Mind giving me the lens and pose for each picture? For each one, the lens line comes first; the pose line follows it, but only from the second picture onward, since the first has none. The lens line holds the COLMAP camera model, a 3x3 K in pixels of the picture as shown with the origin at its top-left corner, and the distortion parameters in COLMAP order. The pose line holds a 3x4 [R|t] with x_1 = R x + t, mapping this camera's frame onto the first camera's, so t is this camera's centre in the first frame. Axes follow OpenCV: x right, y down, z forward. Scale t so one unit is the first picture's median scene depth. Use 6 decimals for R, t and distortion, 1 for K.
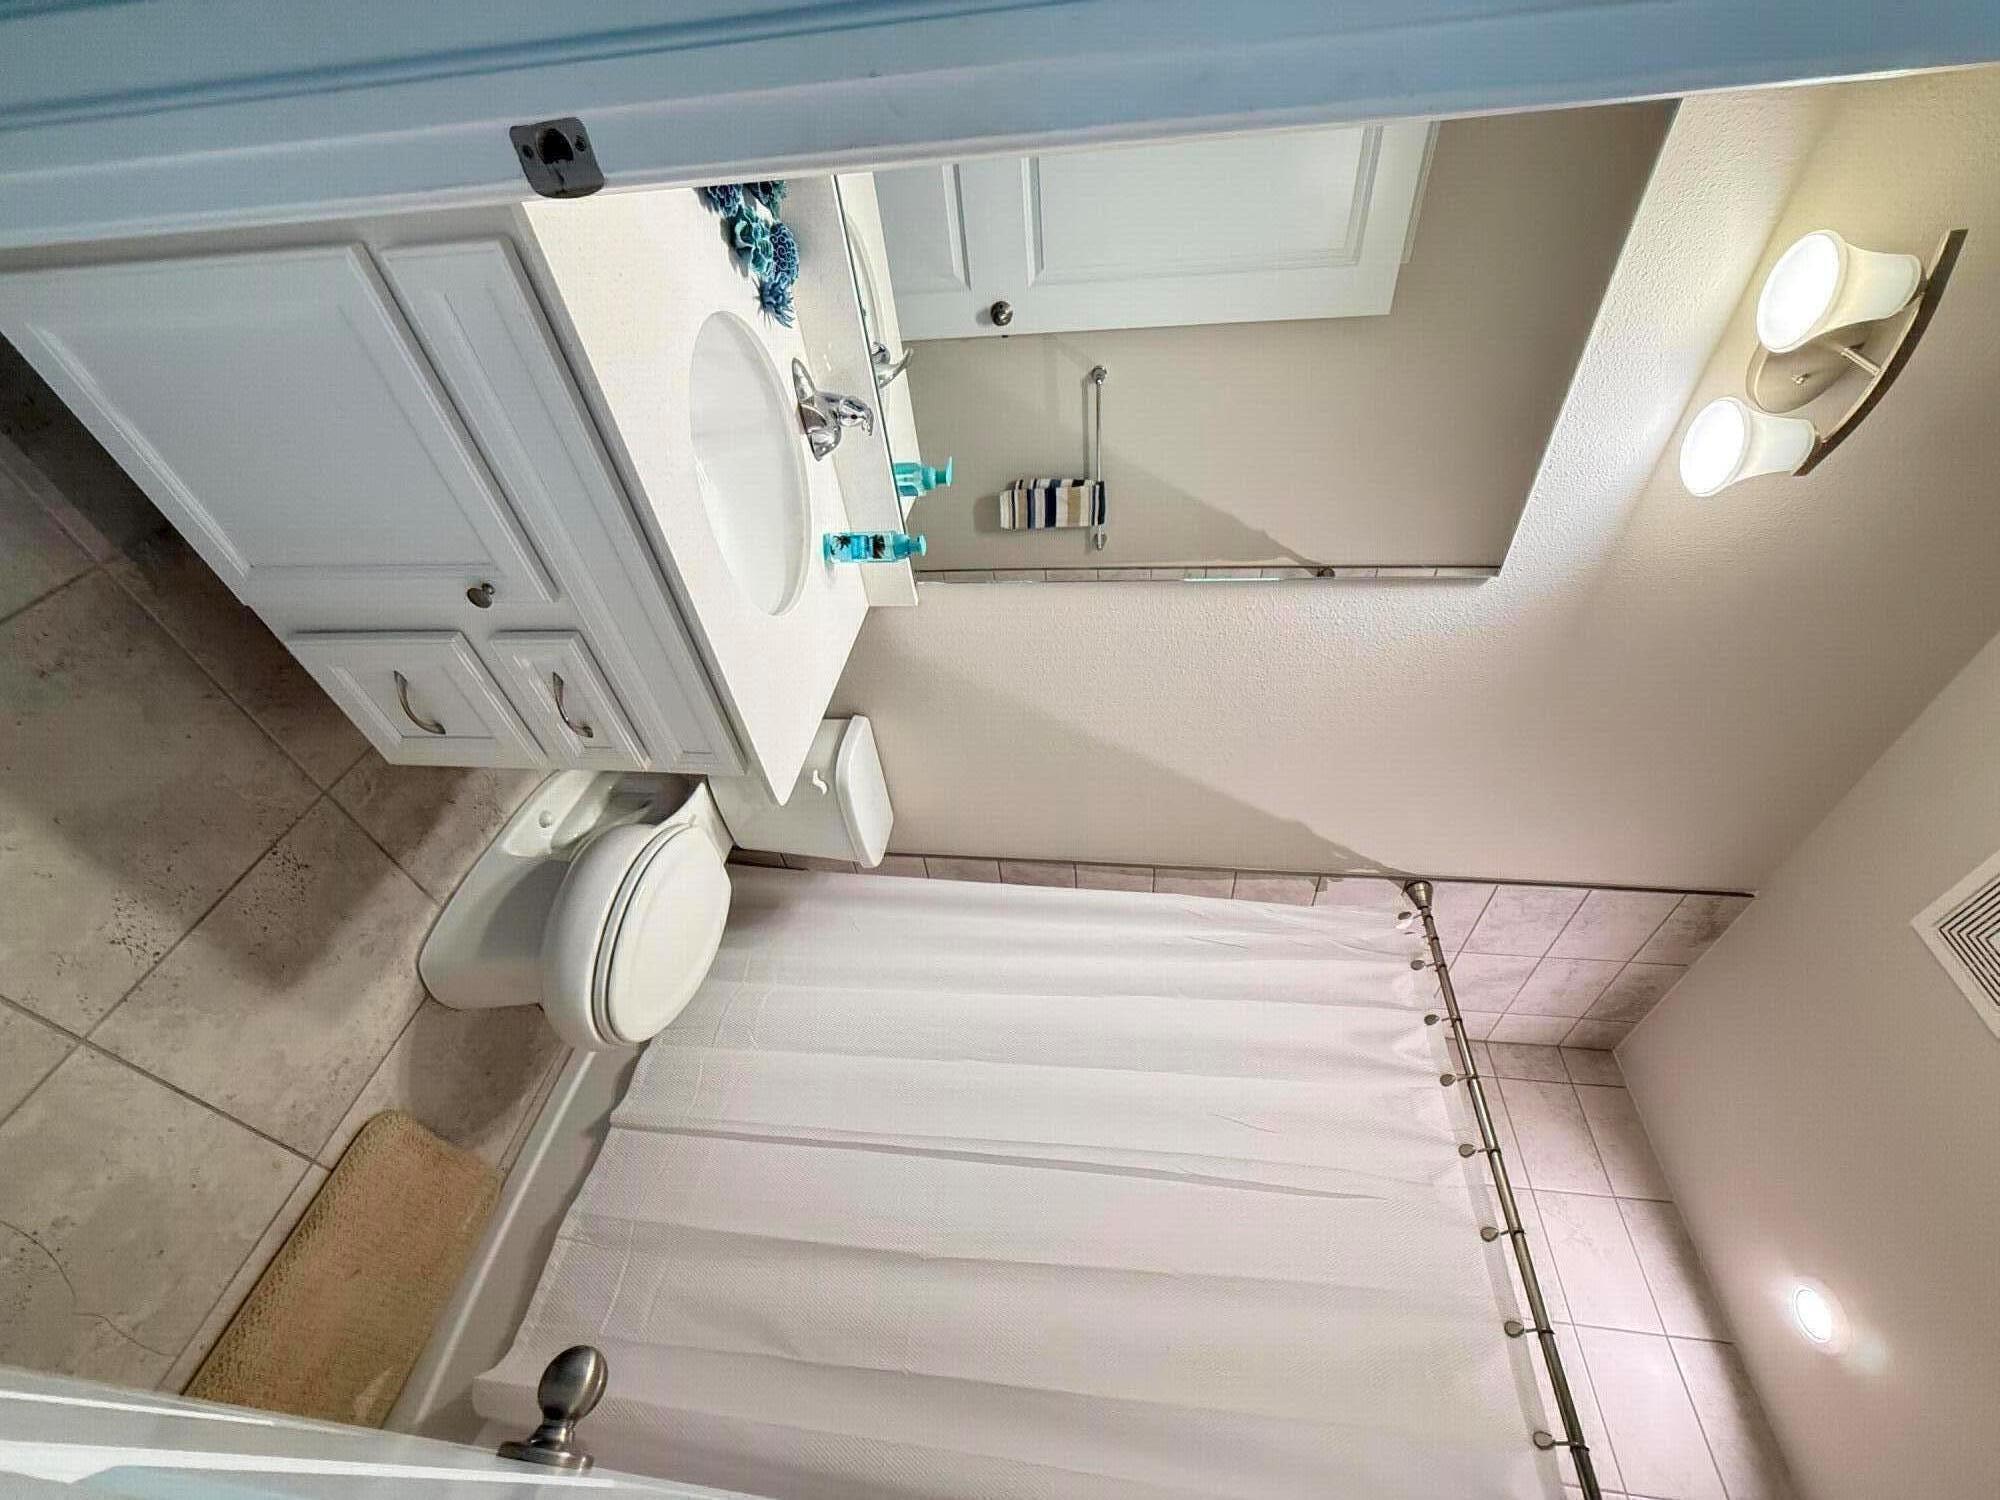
lens RADIAL K [[802.6, 0, 1000.0], [0, 802.6, 750.0], [0, 0, 1]] dist [-0.000665, -0.000909]
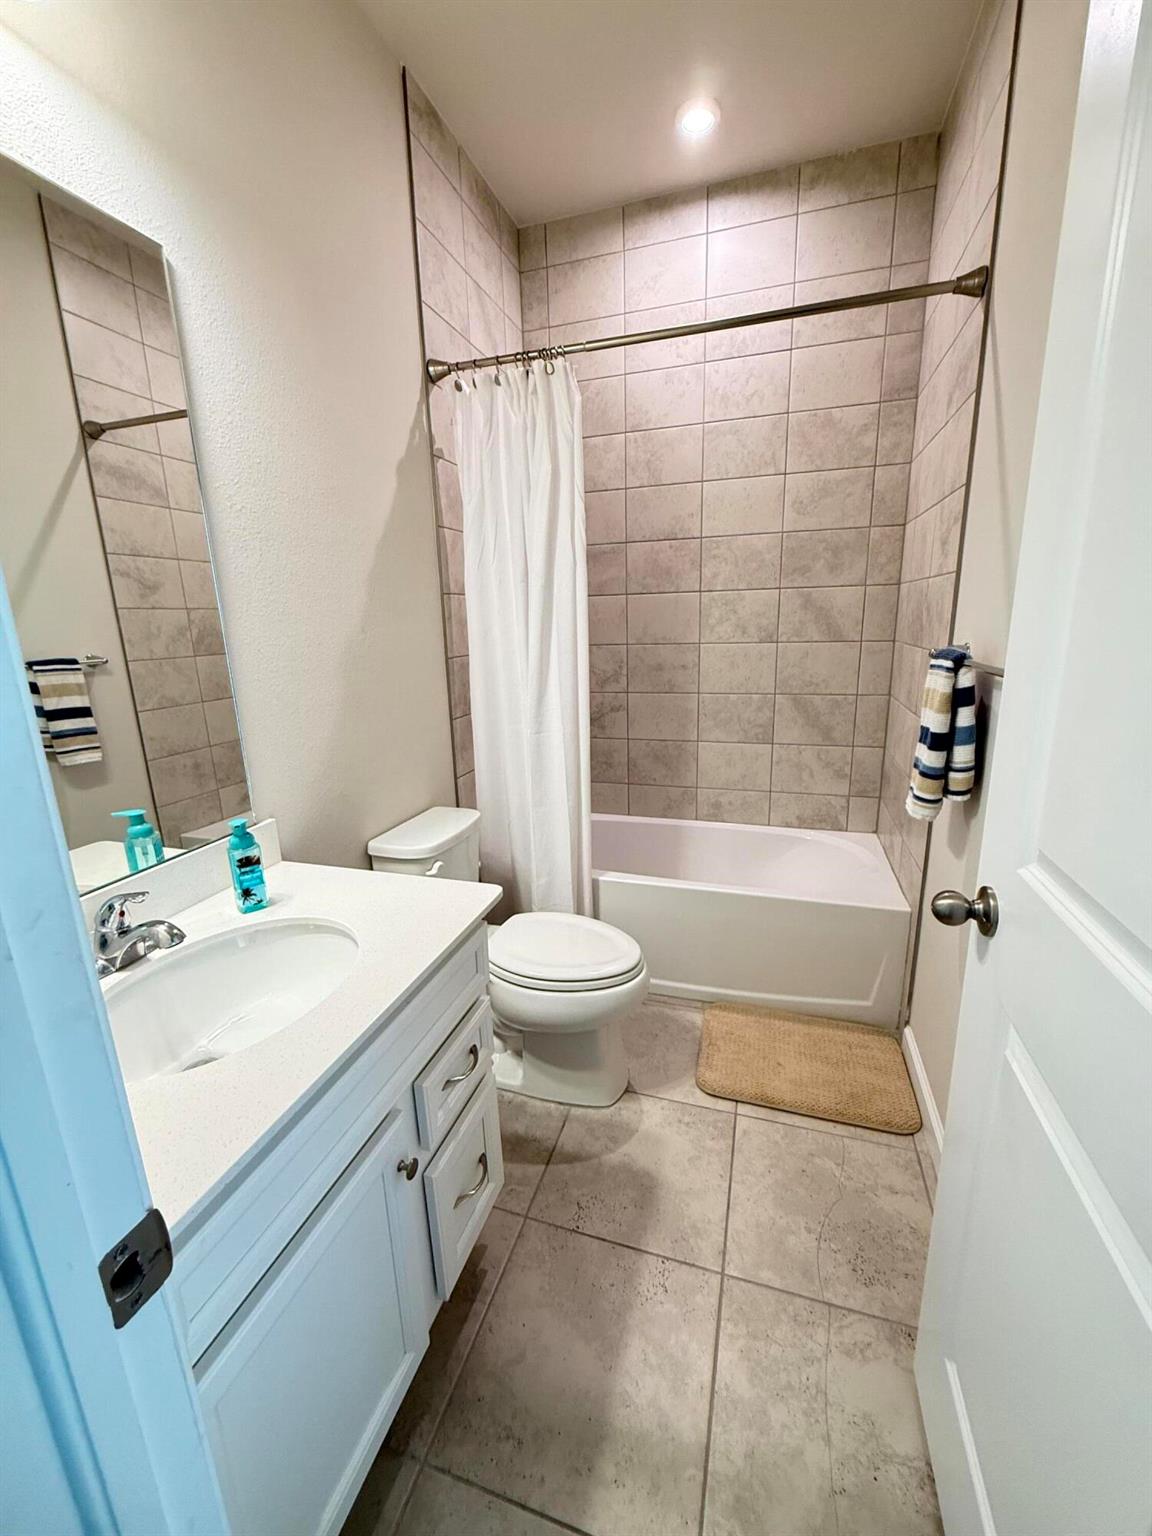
lens RADIAL K [[616.4, 0, 576.0], [0, 616.4, 768.0], [0, 0, 1]] dist [-0.000665, -0.000909]
pose [[-0.121247, -0.986412, -0.110866, 0.010690], [0.880554, -0.158439, 0.446678, -0.210995], [-0.458174, -0.043465, 0.887799, 0.069655]]
